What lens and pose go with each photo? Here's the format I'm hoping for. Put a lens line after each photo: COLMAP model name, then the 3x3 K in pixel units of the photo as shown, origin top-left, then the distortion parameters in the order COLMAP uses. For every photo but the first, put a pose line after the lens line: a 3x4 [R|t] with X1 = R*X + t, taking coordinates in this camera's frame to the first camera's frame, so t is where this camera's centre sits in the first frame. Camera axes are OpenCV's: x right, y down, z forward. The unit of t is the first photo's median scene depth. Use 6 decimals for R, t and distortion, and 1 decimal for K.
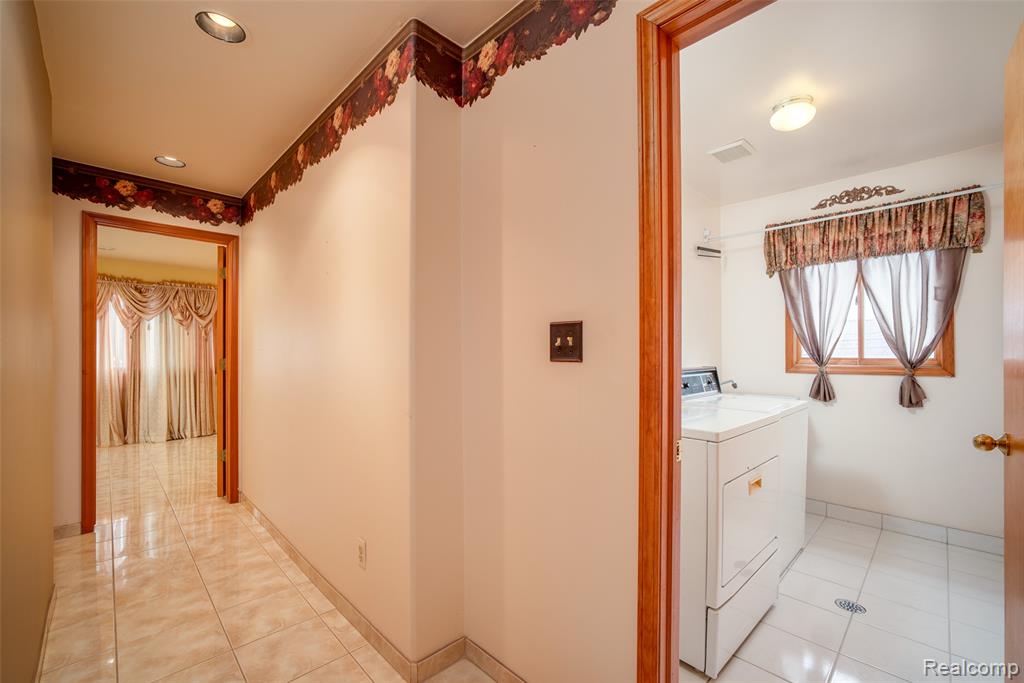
lens RADIAL K [[435.8, 0, 511.2], [0, 435.8, 355.8], [0, 0, 1]] dist [-0.000299, 0.003371]
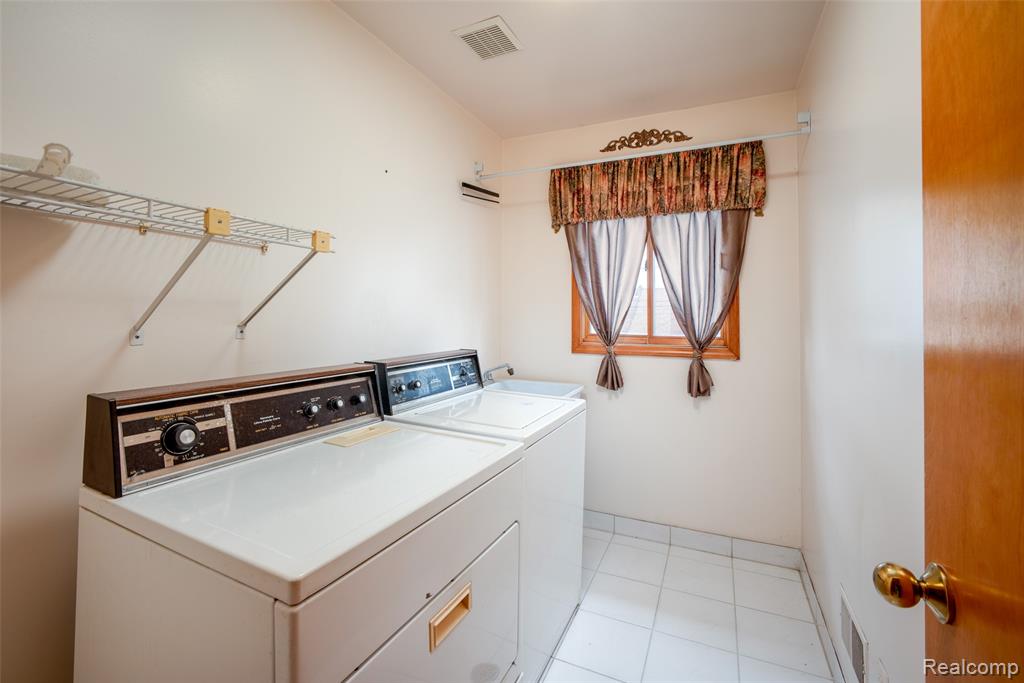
lens RADIAL K [[435.8, 0, 504.0], [0, 435.8, 313.6], [0, 0, 1]] dist [-0.000299, 0.003371]
pose [[0.946063, 0.010727, 0.323805, 0.280777], [-0.006451, 0.999877, -0.014275, -0.023237], [-0.323919, 0.011416, 0.946016, 0.318490]]
